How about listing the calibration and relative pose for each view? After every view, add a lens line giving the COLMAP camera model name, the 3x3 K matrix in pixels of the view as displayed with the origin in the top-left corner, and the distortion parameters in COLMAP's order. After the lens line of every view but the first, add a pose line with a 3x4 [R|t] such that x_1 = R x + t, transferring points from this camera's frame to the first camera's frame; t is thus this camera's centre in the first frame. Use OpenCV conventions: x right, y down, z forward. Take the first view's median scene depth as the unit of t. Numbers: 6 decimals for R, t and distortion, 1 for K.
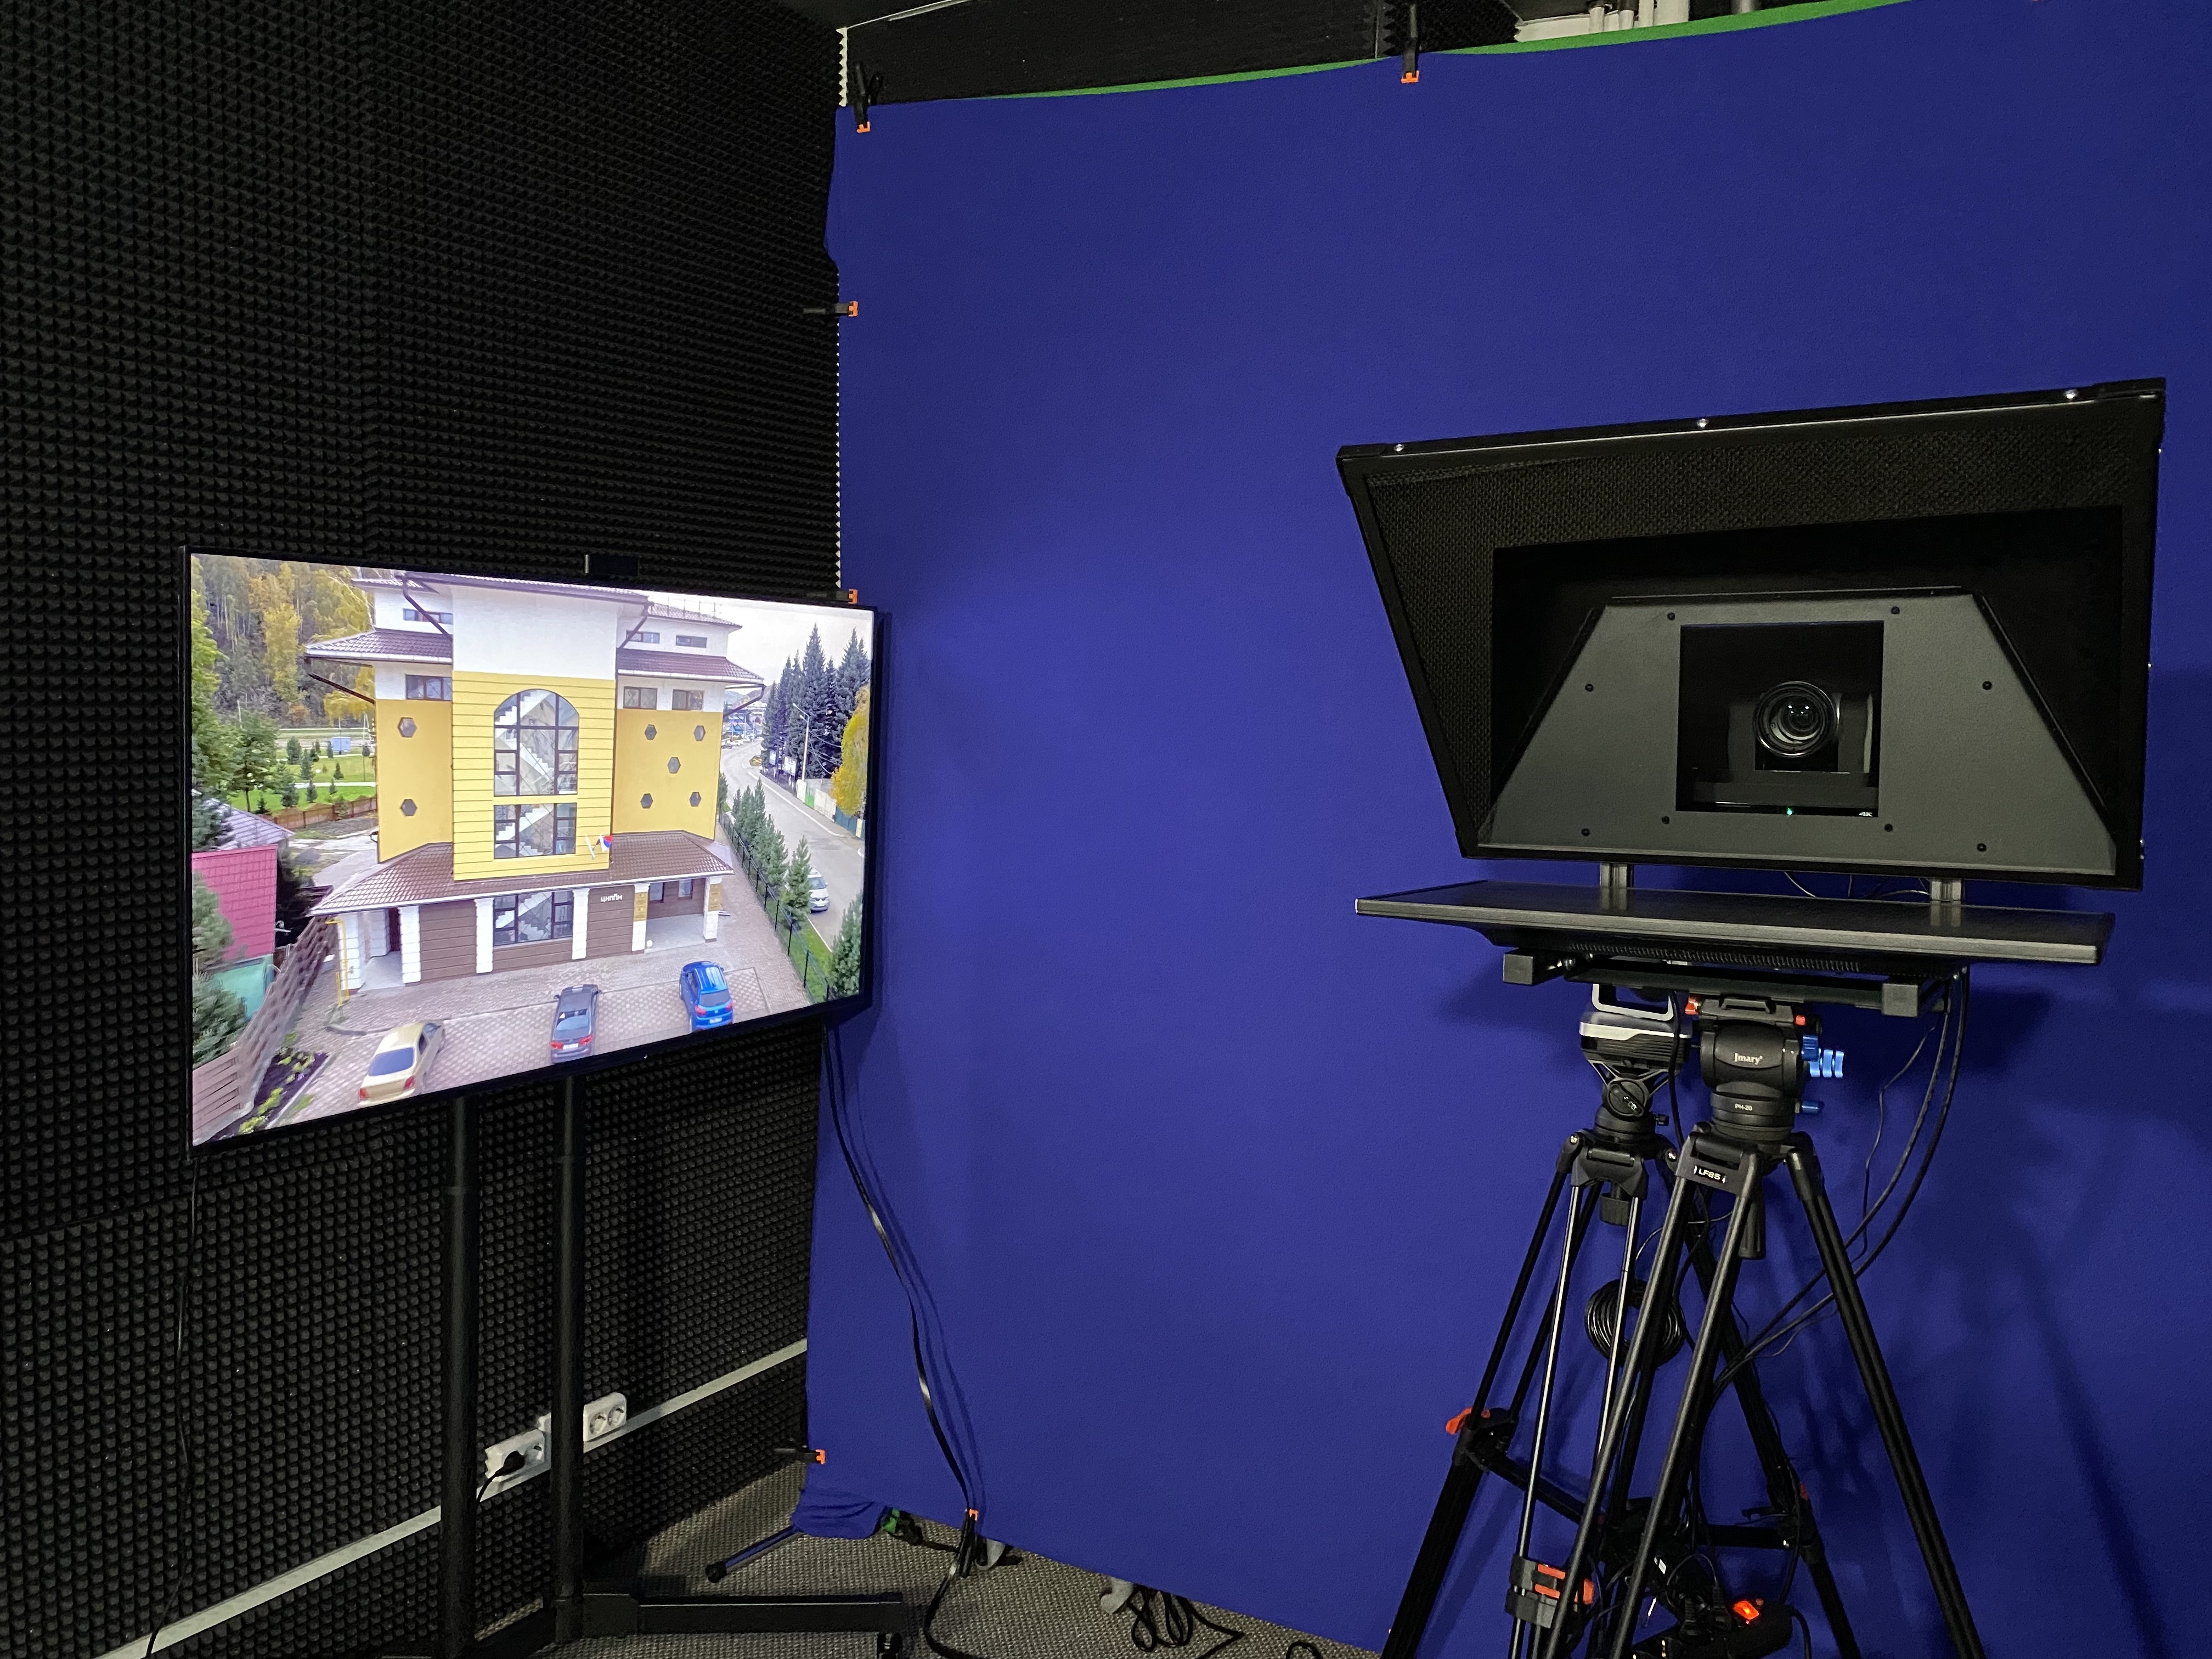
lens RADIAL K [[1693.6, 0, 1106.0], [0, 1693.6, 829.5], [0, 0, 1]] dist [0.093896, 0.000625]
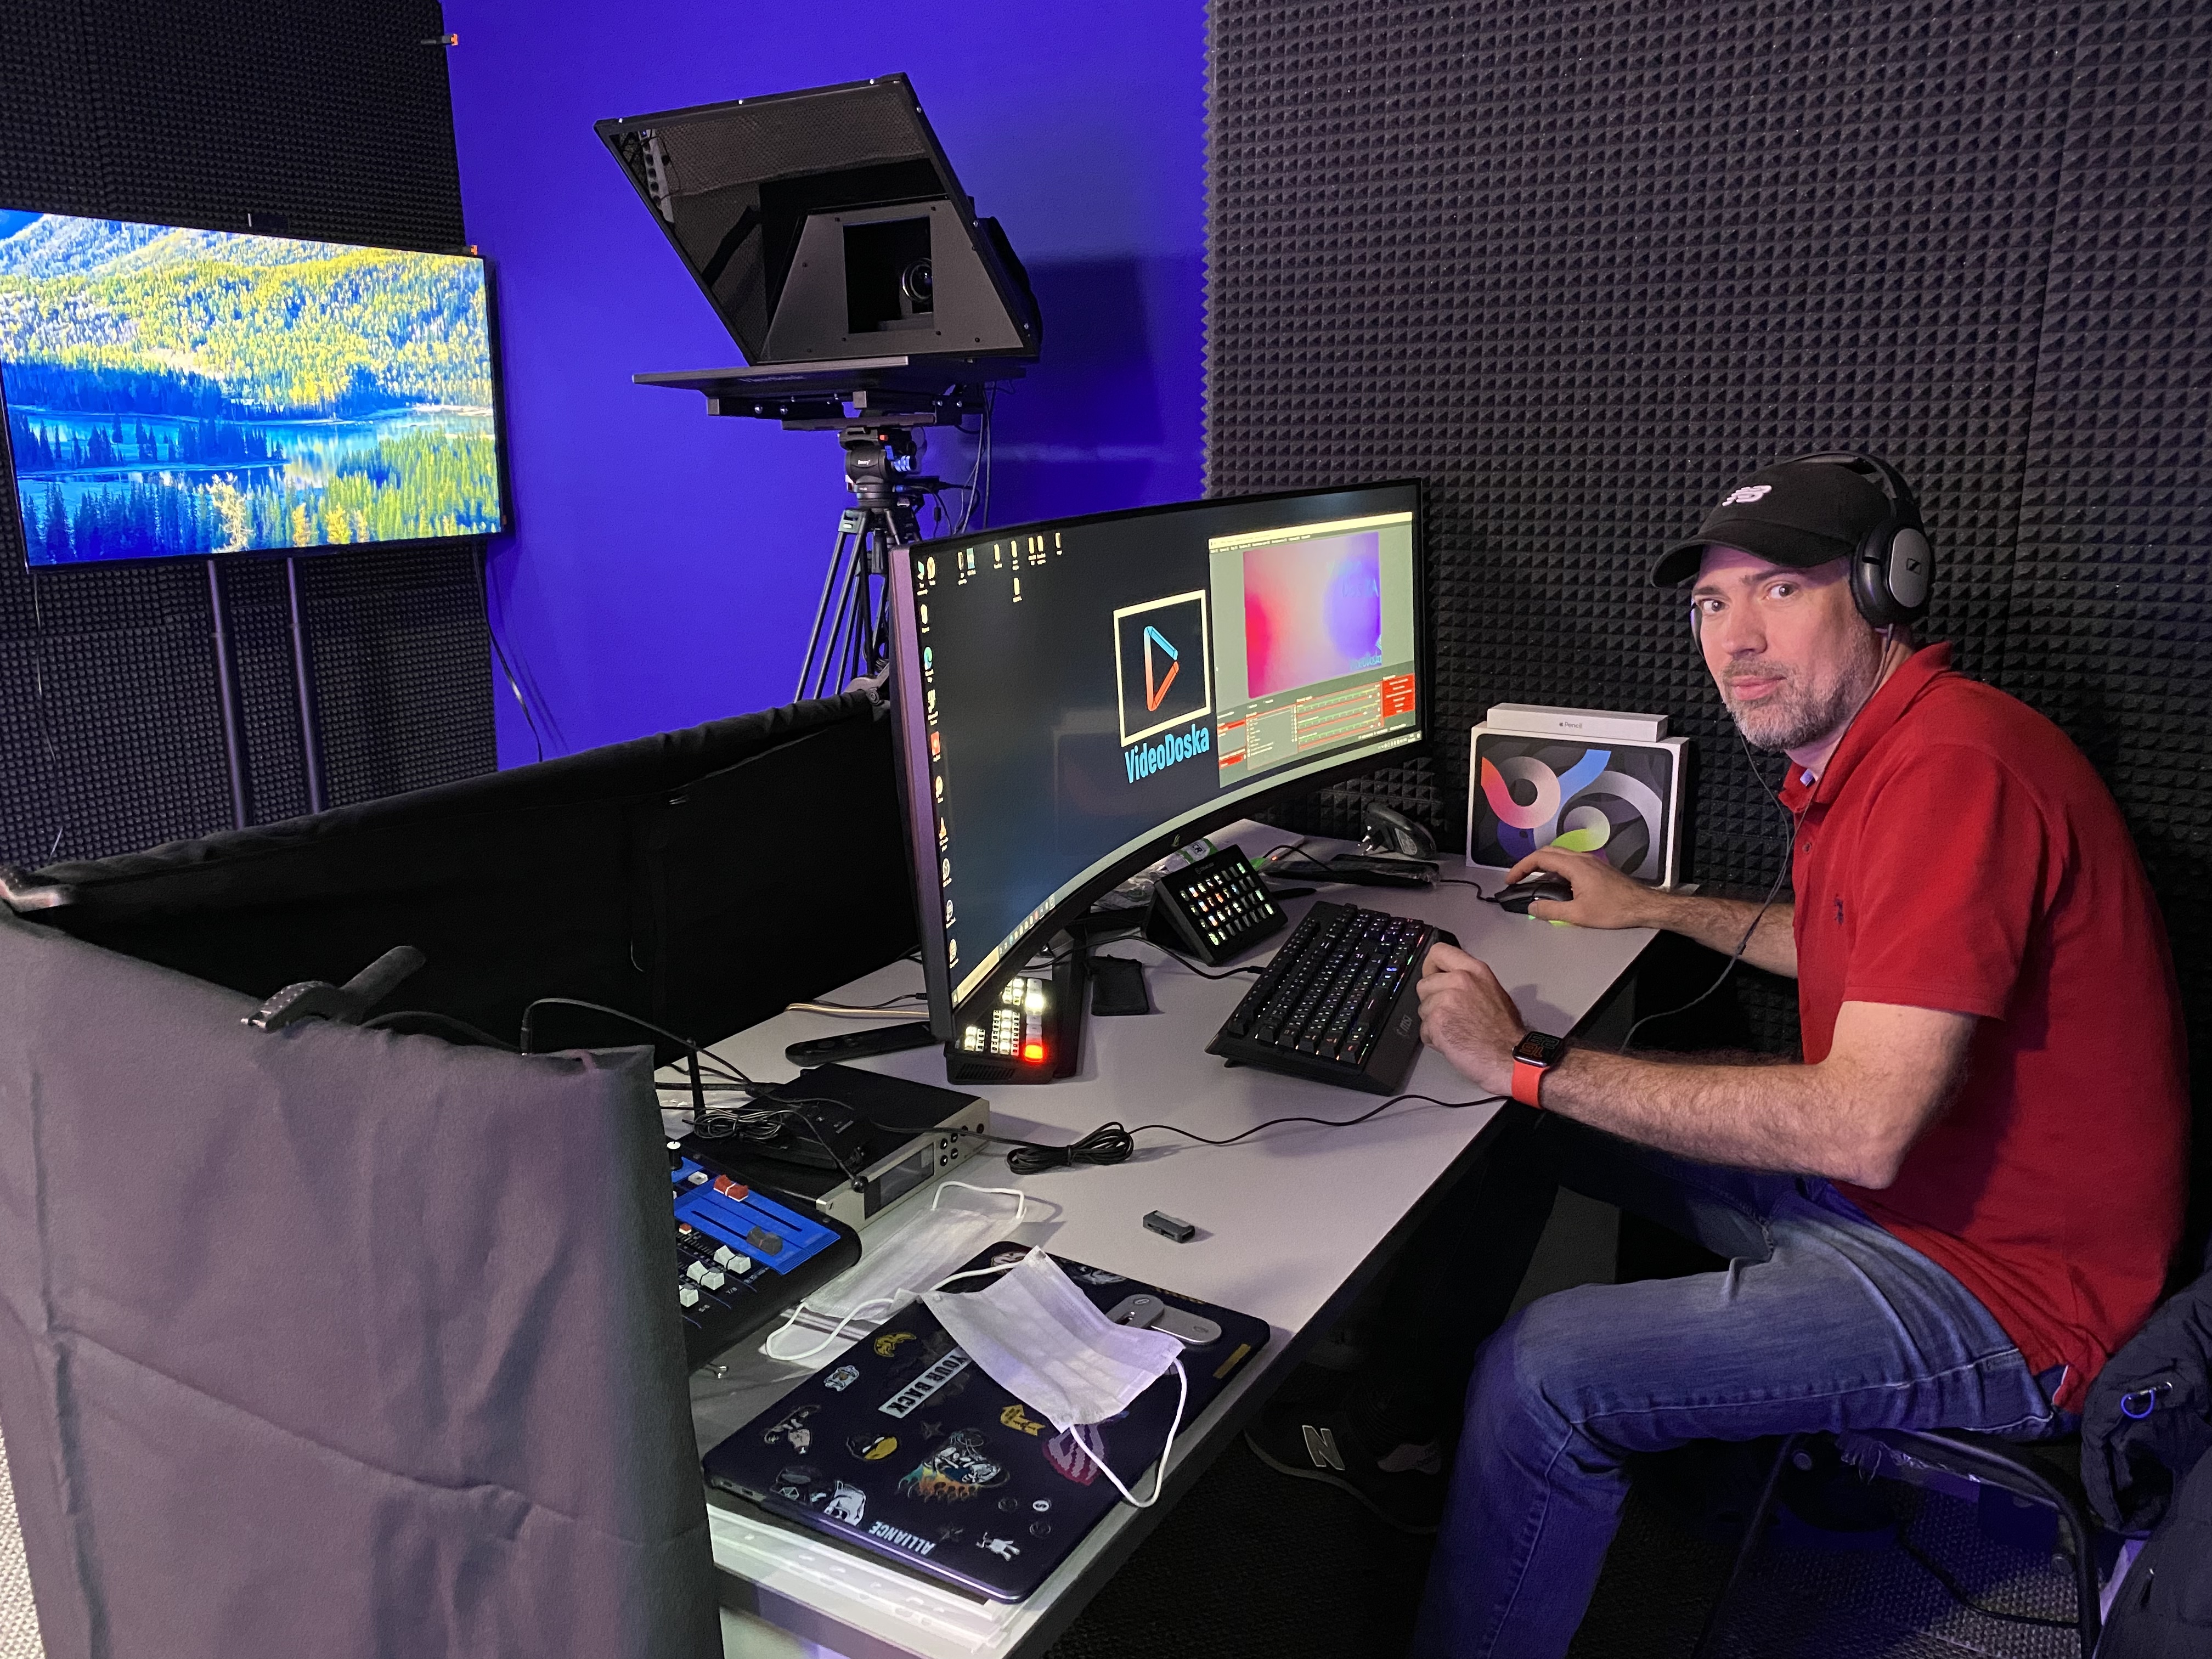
lens RADIAL K [[1701.3, 0, 1106.0], [0, 1701.3, 829.5], [0, 0, 1]] dist [0.087919, -0.165830]
pose [[0.998846, -0.040985, 0.025027, 0.425506], [0.036765, 0.987920, 0.150544, 0.190284], [-0.030895, -0.149450, 0.988287, -0.671981]]
